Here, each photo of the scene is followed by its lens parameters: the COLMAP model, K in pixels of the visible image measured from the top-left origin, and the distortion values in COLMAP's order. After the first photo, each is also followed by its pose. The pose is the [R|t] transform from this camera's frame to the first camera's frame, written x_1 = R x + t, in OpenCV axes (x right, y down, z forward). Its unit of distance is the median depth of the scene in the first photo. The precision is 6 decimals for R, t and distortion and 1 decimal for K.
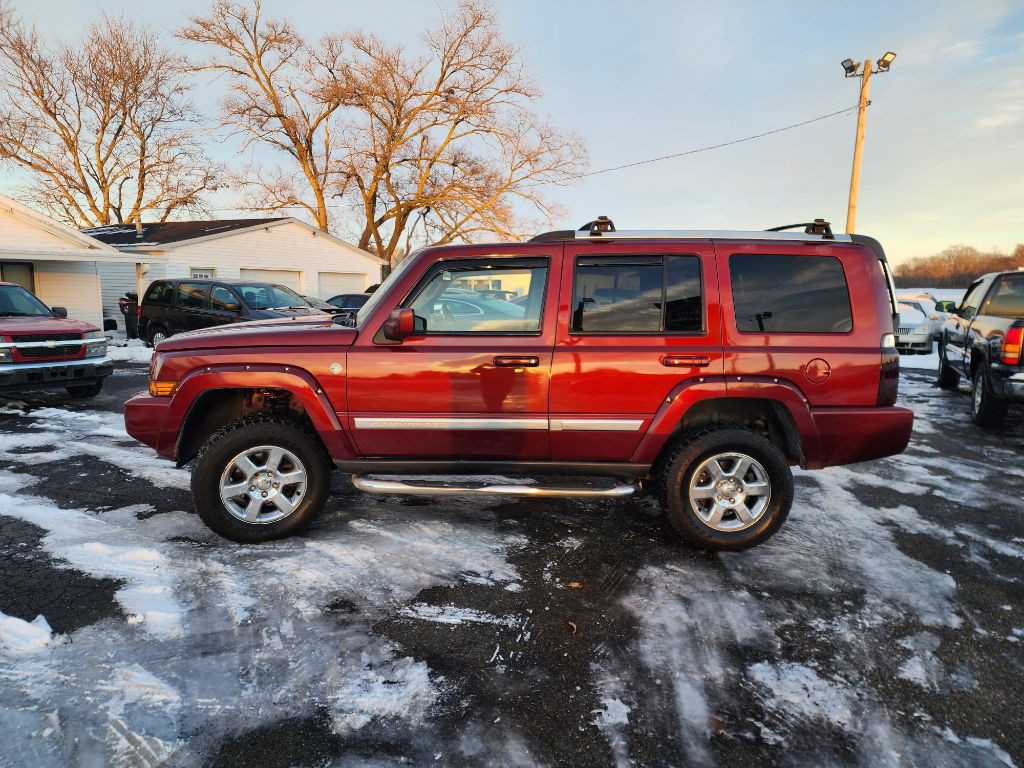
lens RADIAL K [[675.7, 0, 502.1], [0, 675.7, 387.3], [0, 0, 1]] dist [0.080497, -0.067129]
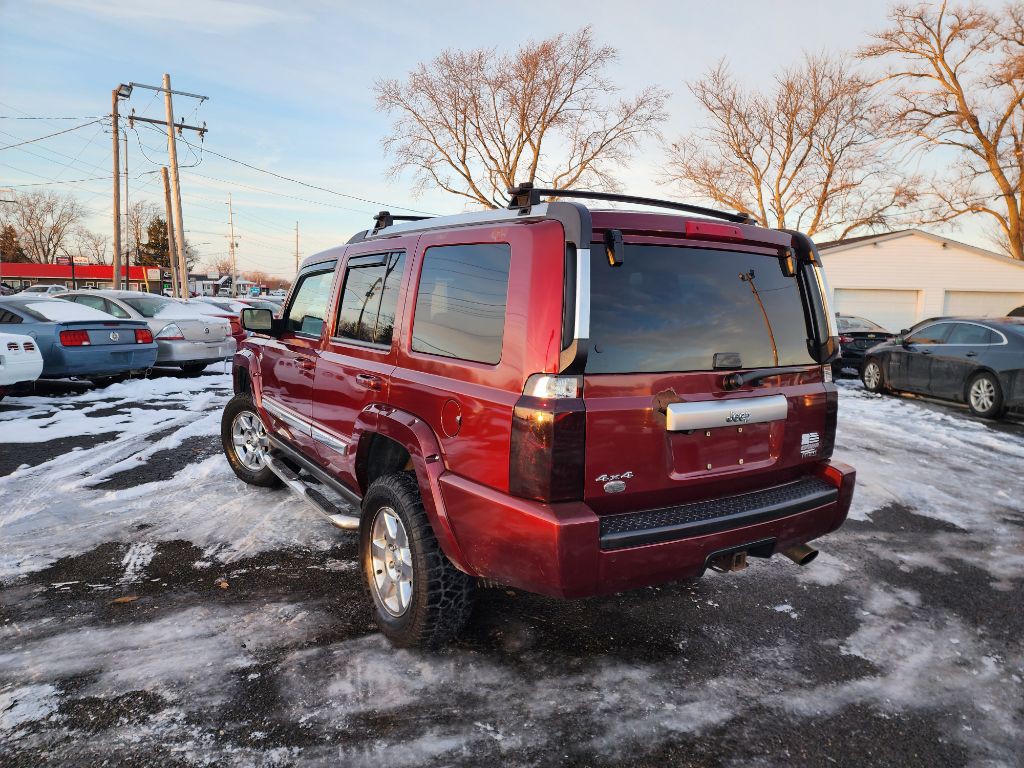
lens RADIAL K [[675.7, 0, 516.2], [0, 675.7, 383.0], [0, 0, 1]] dist [0.080497, -0.067129]
pose [[0.540362, 0.105202, -0.834830, 1.008974], [-0.138743, 0.989713, 0.034915, -0.084934], [0.829915, 0.096960, 0.549399, 0.678225]]
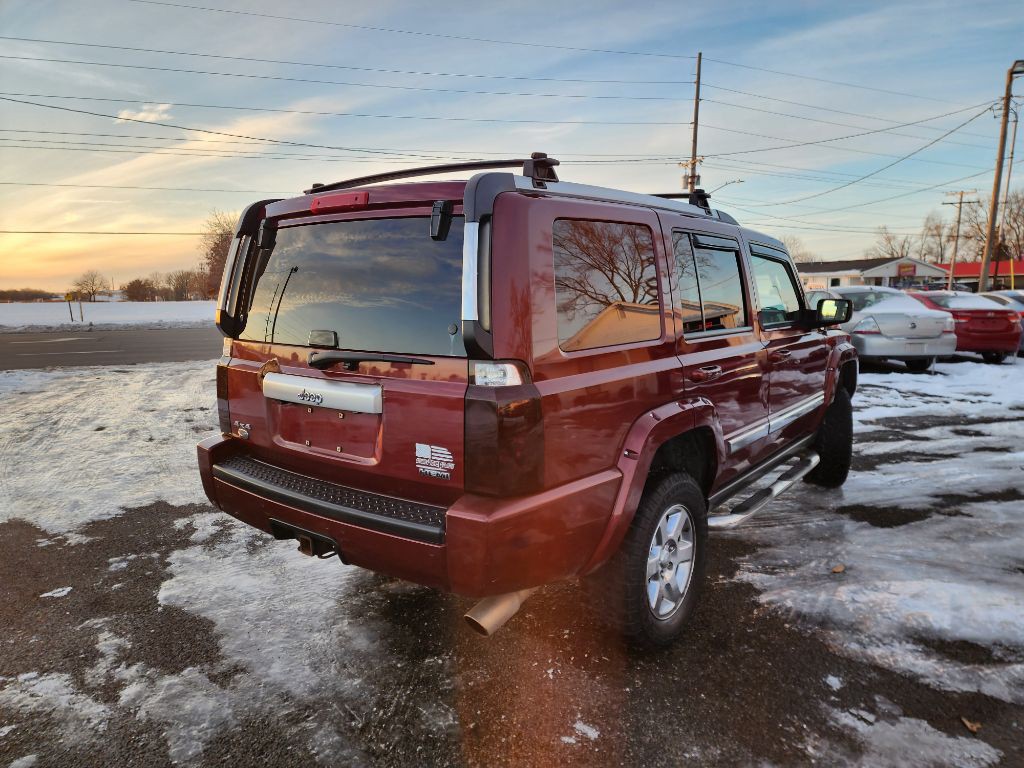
lens RADIAL K [[675.7, 0, 521.7], [0, 675.7, 398.2], [0, 0, 1]] dist [0.080497, -0.067129]
pose [[-0.616385, 0.117889, -0.778570, 0.948031], [-0.113169, 0.965204, 0.235743, -0.220507], [0.779270, 0.233419, -0.581596, 1.690082]]
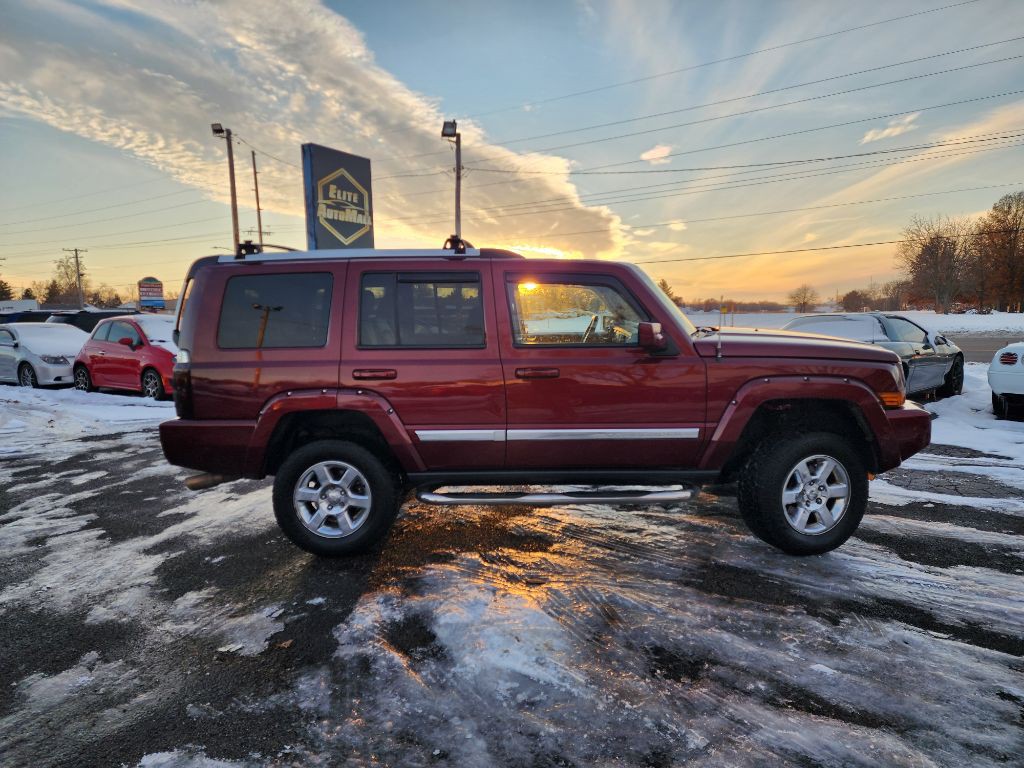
lens RADIAL K [[675.7, 0, 509.8], [0, 675.7, 360.6], [0, 0, 1]] dist [0.080497, -0.067129]
pose [[-0.997393, 0.003280, 0.072080, -0.019713], [0.019049, 0.975496, 0.219193, -0.333935], [-0.069594, 0.219994, -0.973015, 2.377495]]
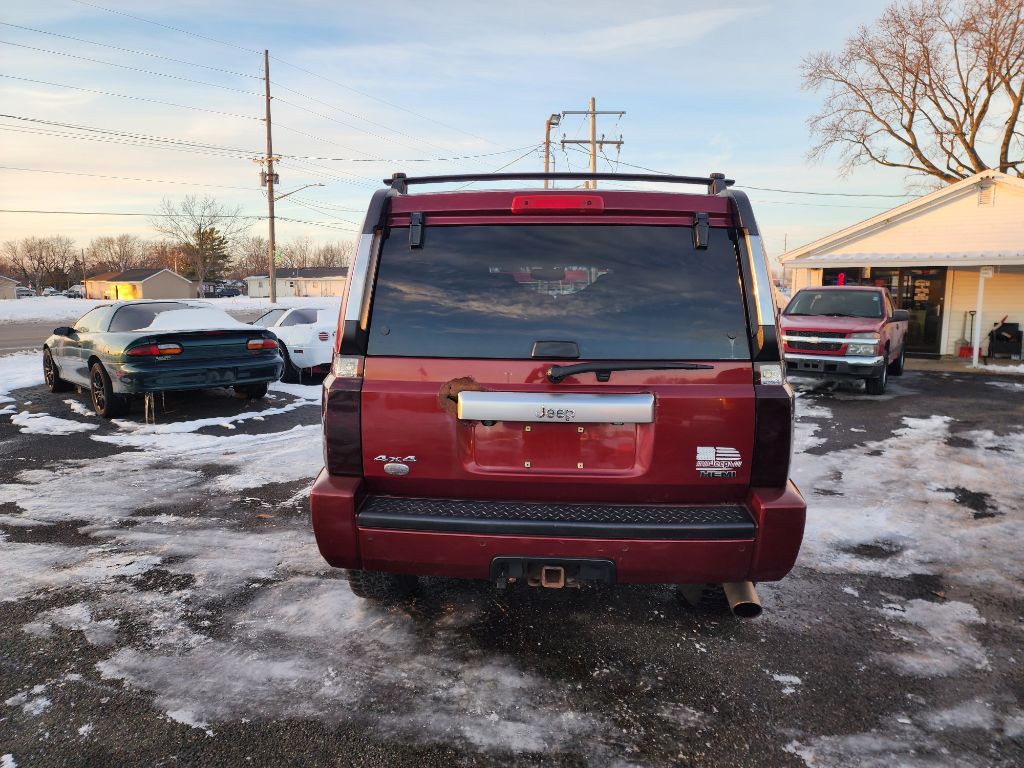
lens RADIAL K [[675.7, 0, 513.9], [0, 675.7, 377.6], [0, 0, 1]] dist [0.080497, -0.067129]
pose [[-0.054568, 0.118924, -0.991403, 1.141338], [-0.146640, 0.981162, 0.125766, -0.152944], [0.987684, 0.152242, -0.036101, 1.177372]]
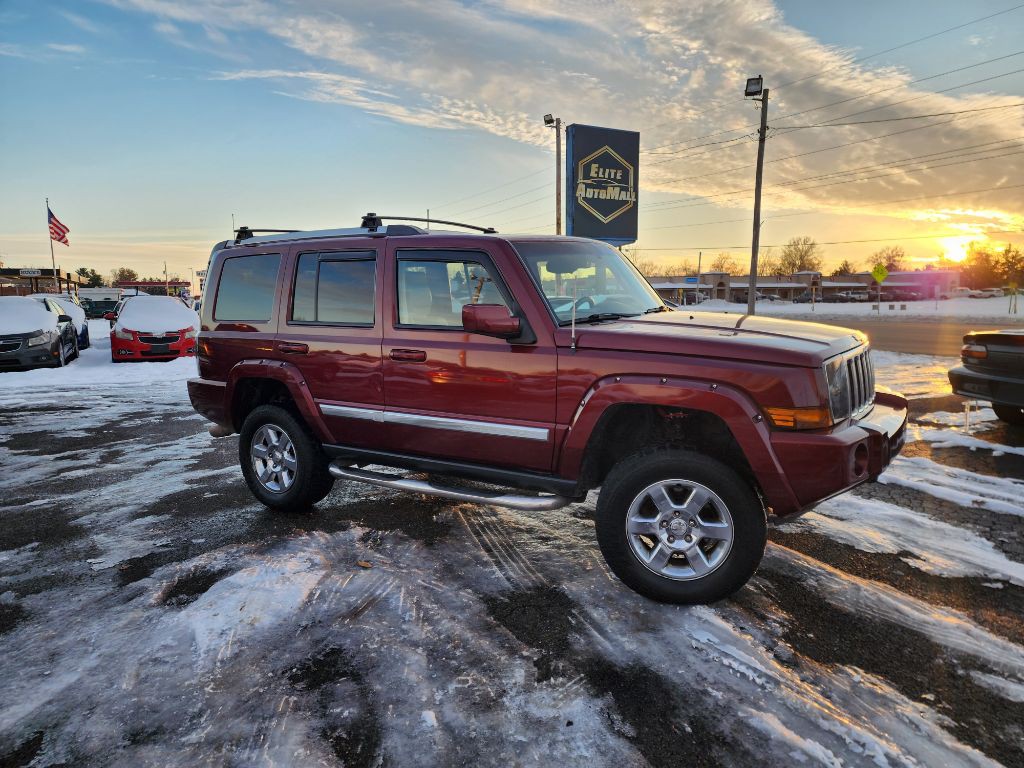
lens RADIAL K [[675.7, 0, 513.5], [0, 675.7, 375.8], [0, 0, 1]] dist [0.080497, -0.067129]
pose [[-0.827459, -0.066711, 0.557550, -0.649329], [0.086084, 0.966111, 0.243351, -0.289983], [-0.554889, 0.249359, -0.793674, 2.096008]]
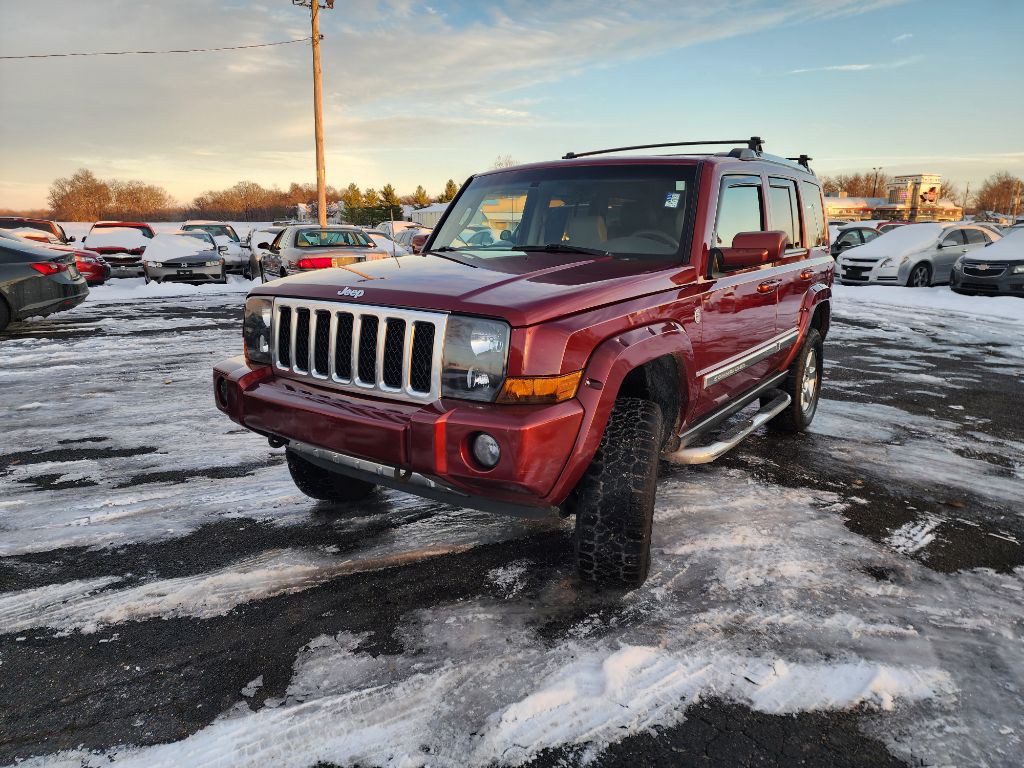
lens RADIAL K [[675.7, 0, 507.2], [0, 675.7, 382.0], [0, 0, 1]] dist [0.080497, -0.067129]
pose [[0.593837, -0.189508, 0.781949, -0.942000], [0.120657, 0.981851, 0.146324, -0.087459], [-0.795487, 0.007455, 0.605925, 0.681258]]
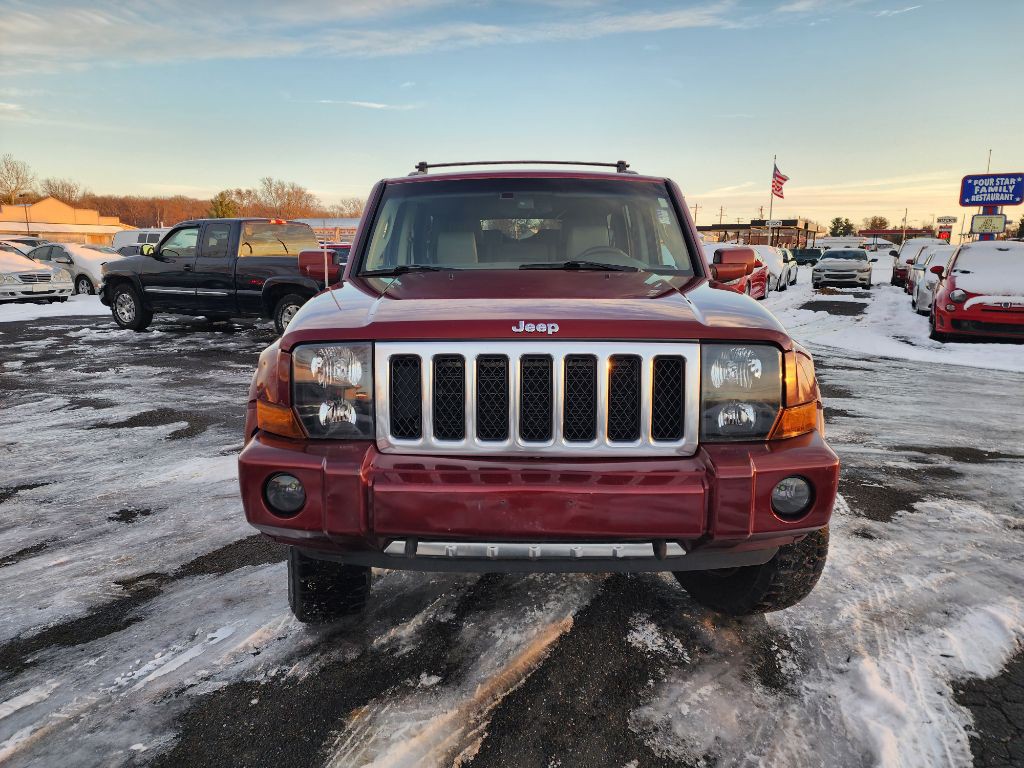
lens RADIAL K [[675.7, 0, 505.6], [0, 675.7, 375.3], [0, 0, 1]] dist [0.080497, -0.067129]
pose [[0.025045, -0.197707, 0.979941, -0.994349], [0.138410, 0.971493, 0.192466, -0.156111], [-0.990058, 0.130814, 0.051695, 1.177423]]
